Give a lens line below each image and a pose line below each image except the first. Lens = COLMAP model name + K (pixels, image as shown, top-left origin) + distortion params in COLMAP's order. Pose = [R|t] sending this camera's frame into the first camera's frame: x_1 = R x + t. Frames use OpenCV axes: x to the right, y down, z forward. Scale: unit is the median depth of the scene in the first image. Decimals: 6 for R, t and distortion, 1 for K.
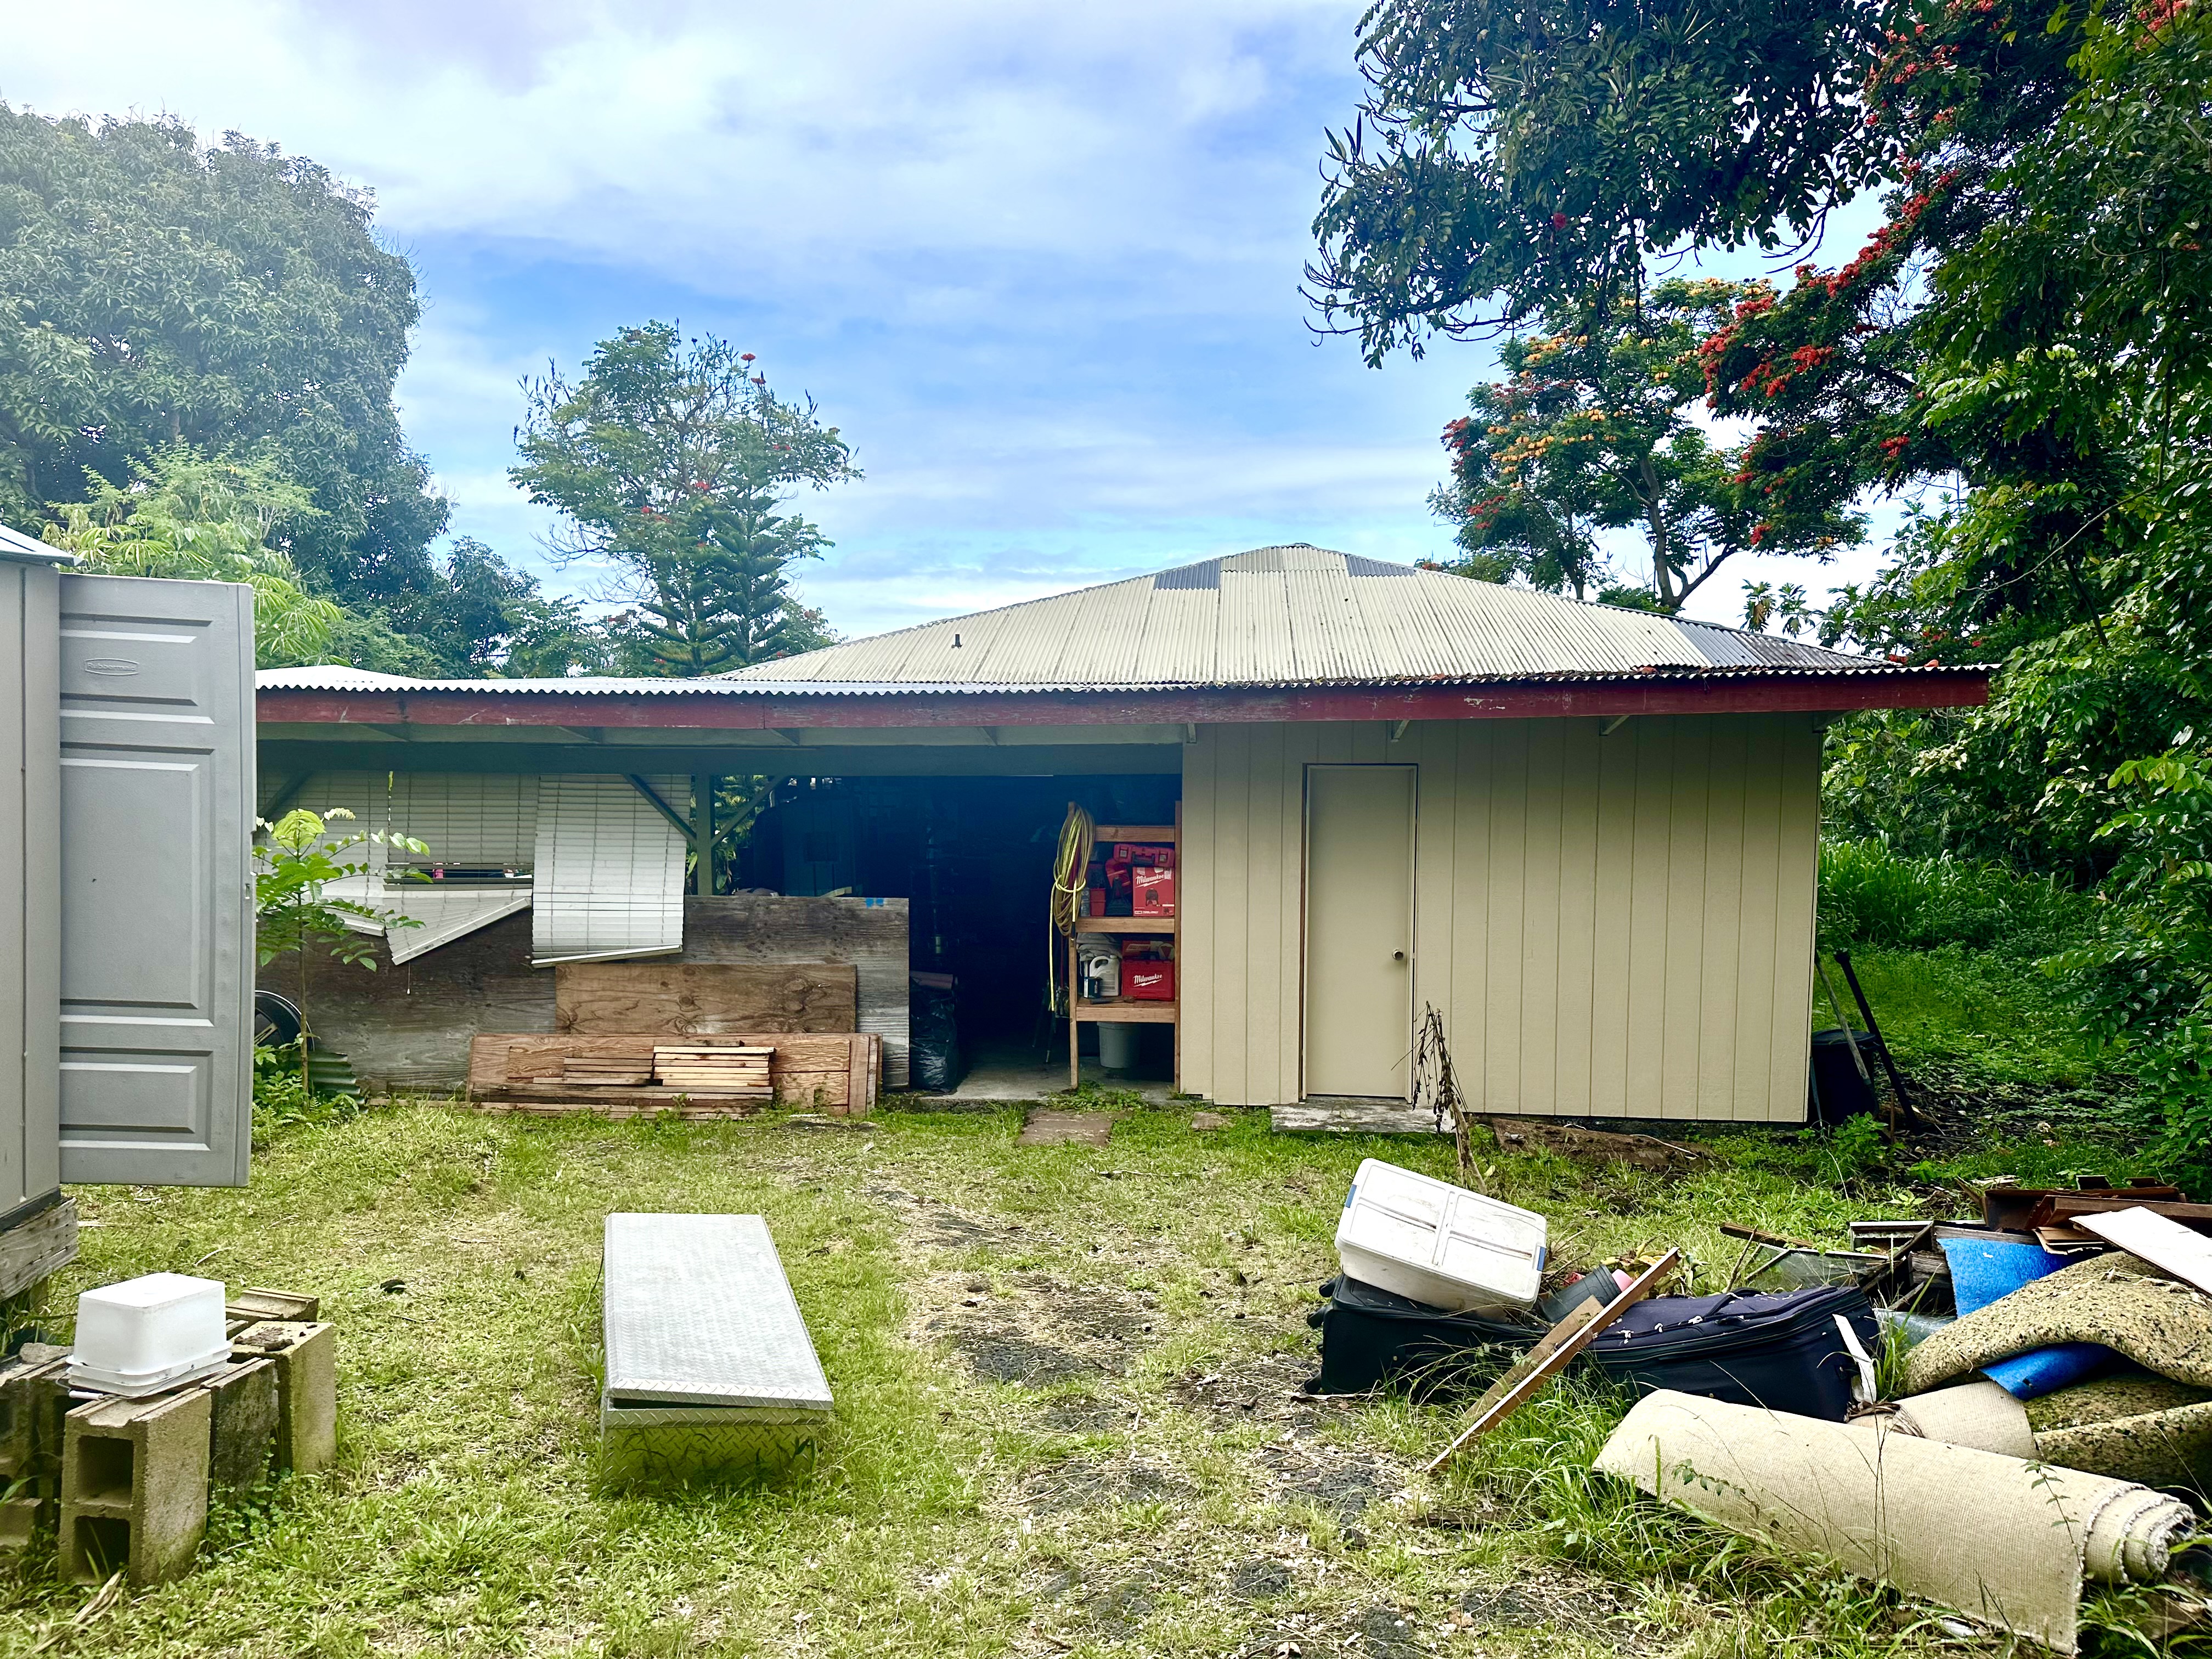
lens RADIAL K [[1542.4, 0, 1106.0], [0, 1542.4, 829.5], [0, 0, 1]] dist [0.007824, -0.032177]
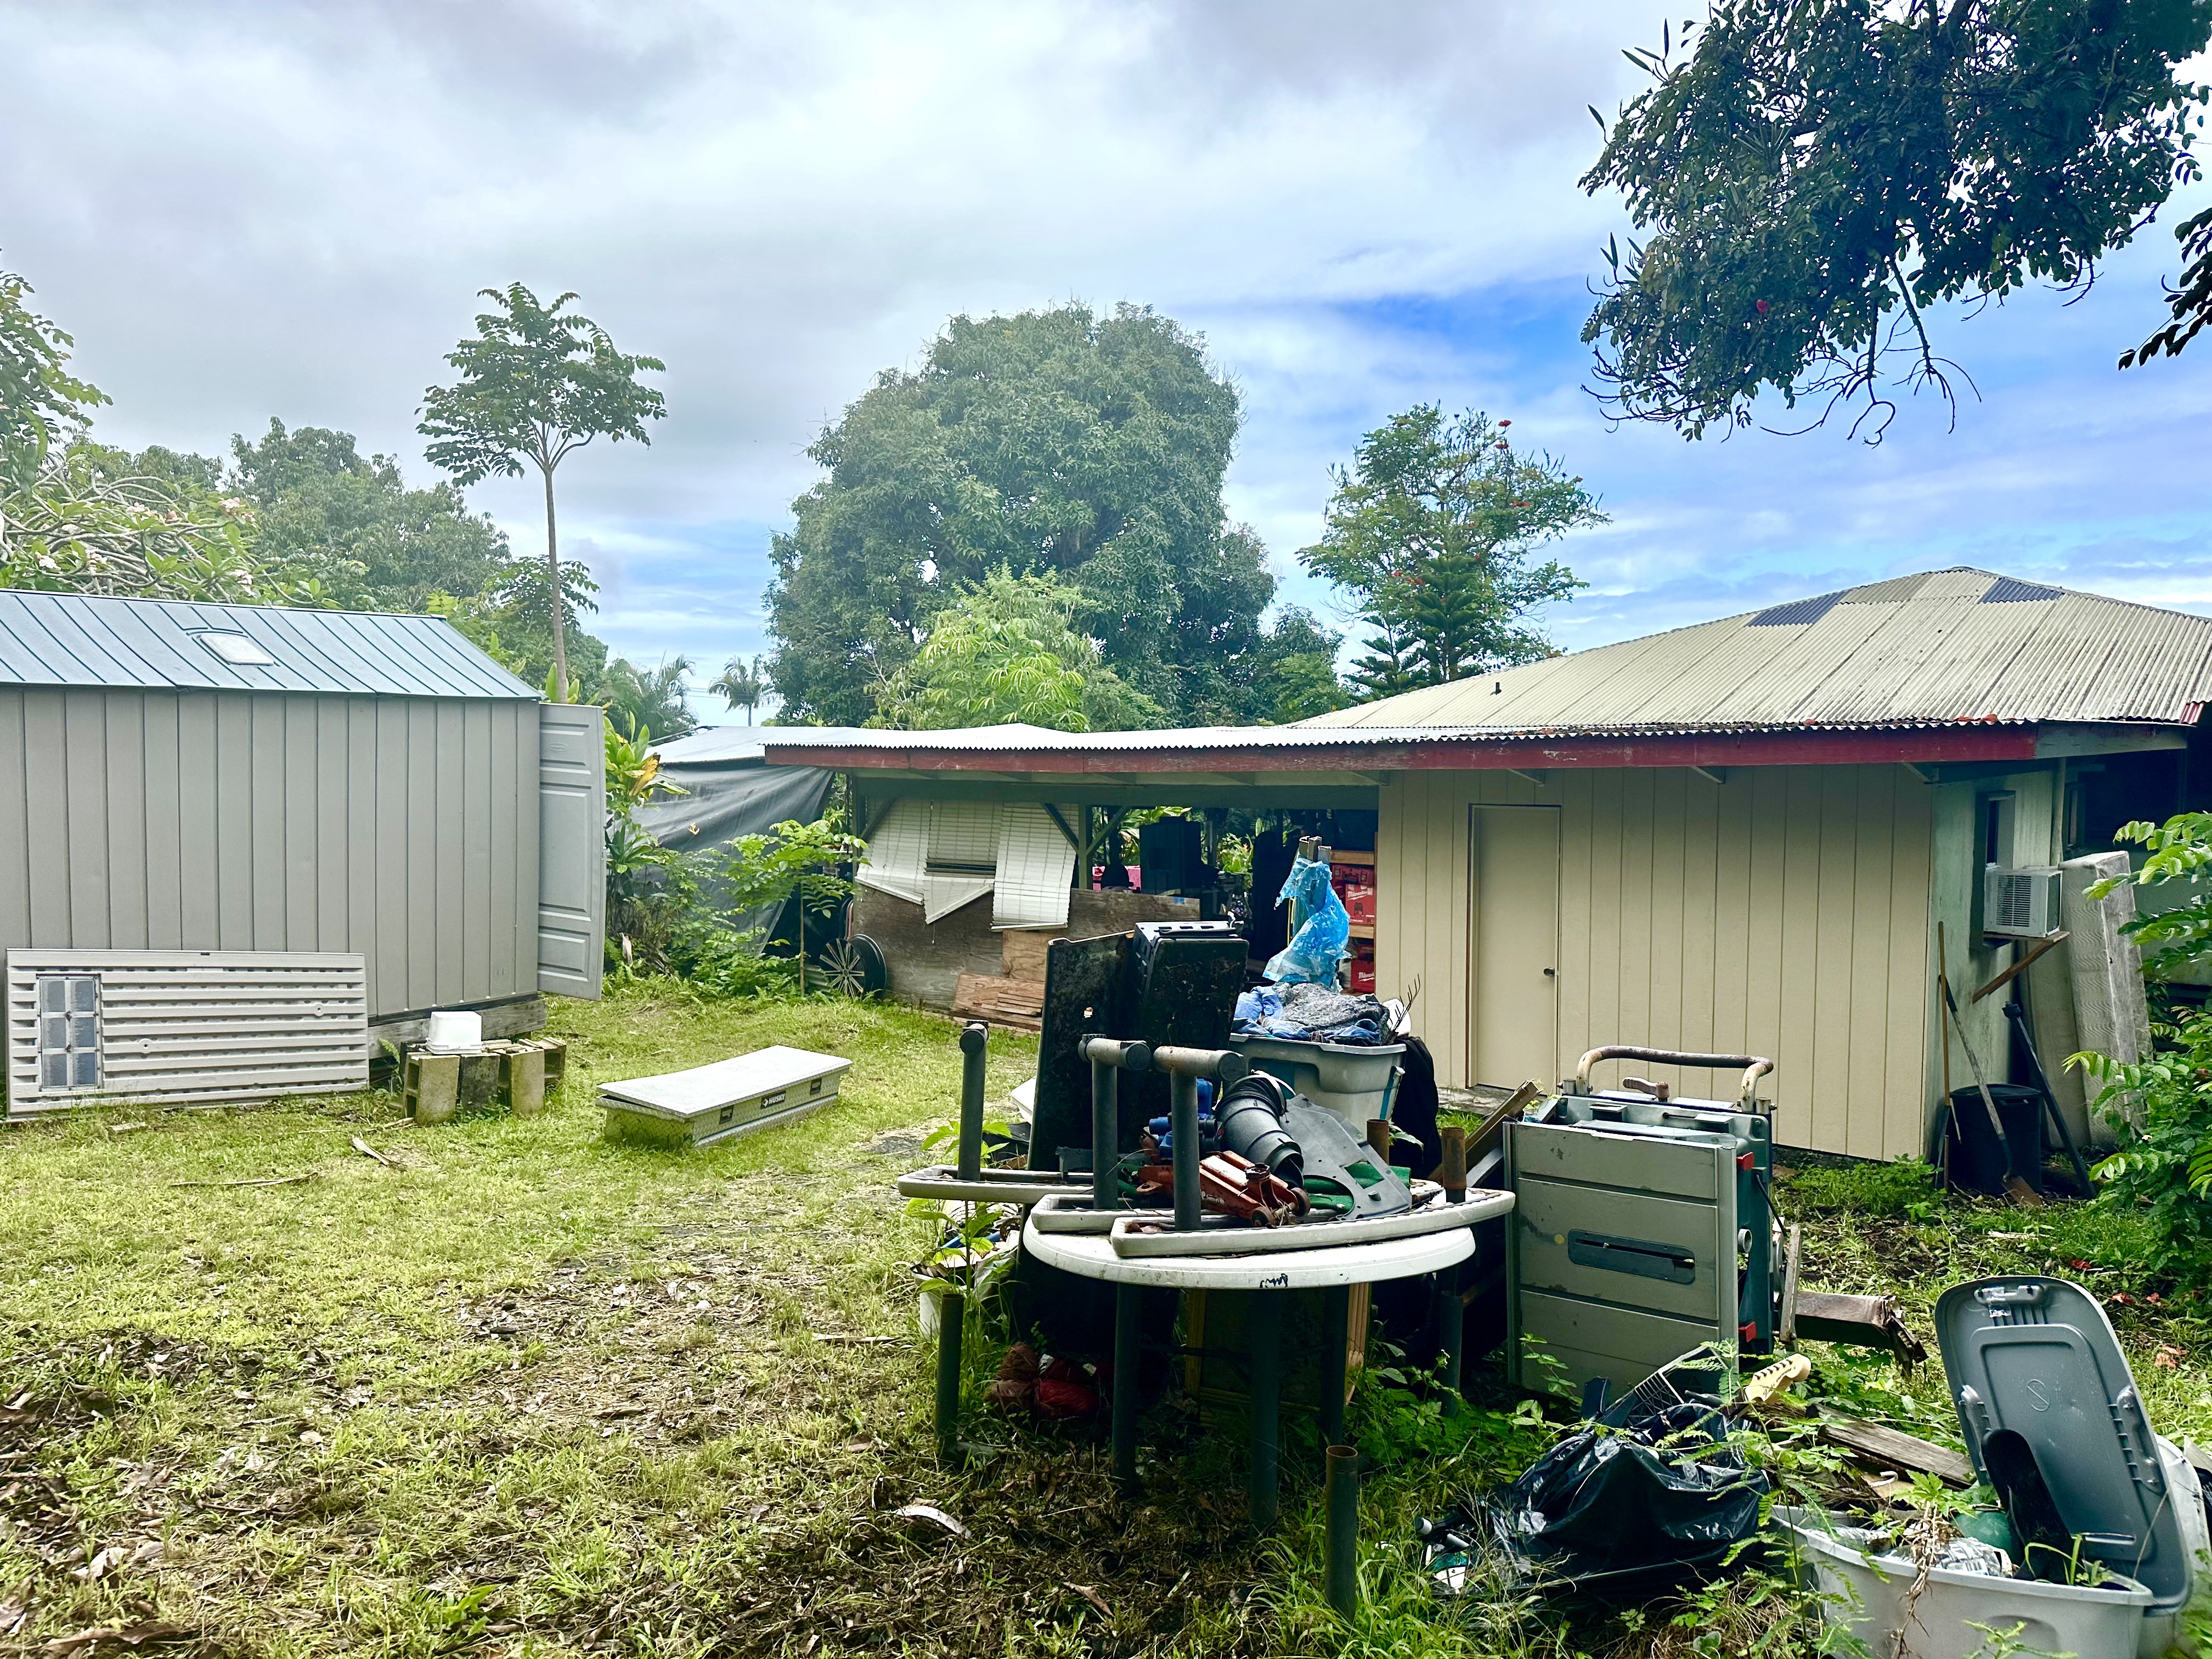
lens RADIAL K [[1539.9, 0, 1106.0], [0, 1539.9, 829.5], [0, 0, 1]] dist [0.082040, -0.110875]
pose [[0.799220, 0.027647, -0.600402, 0.268437], [-0.038089, 0.999263, -0.004687, -0.002873], [0.599831, 0.026615, 0.799684, -0.057019]]
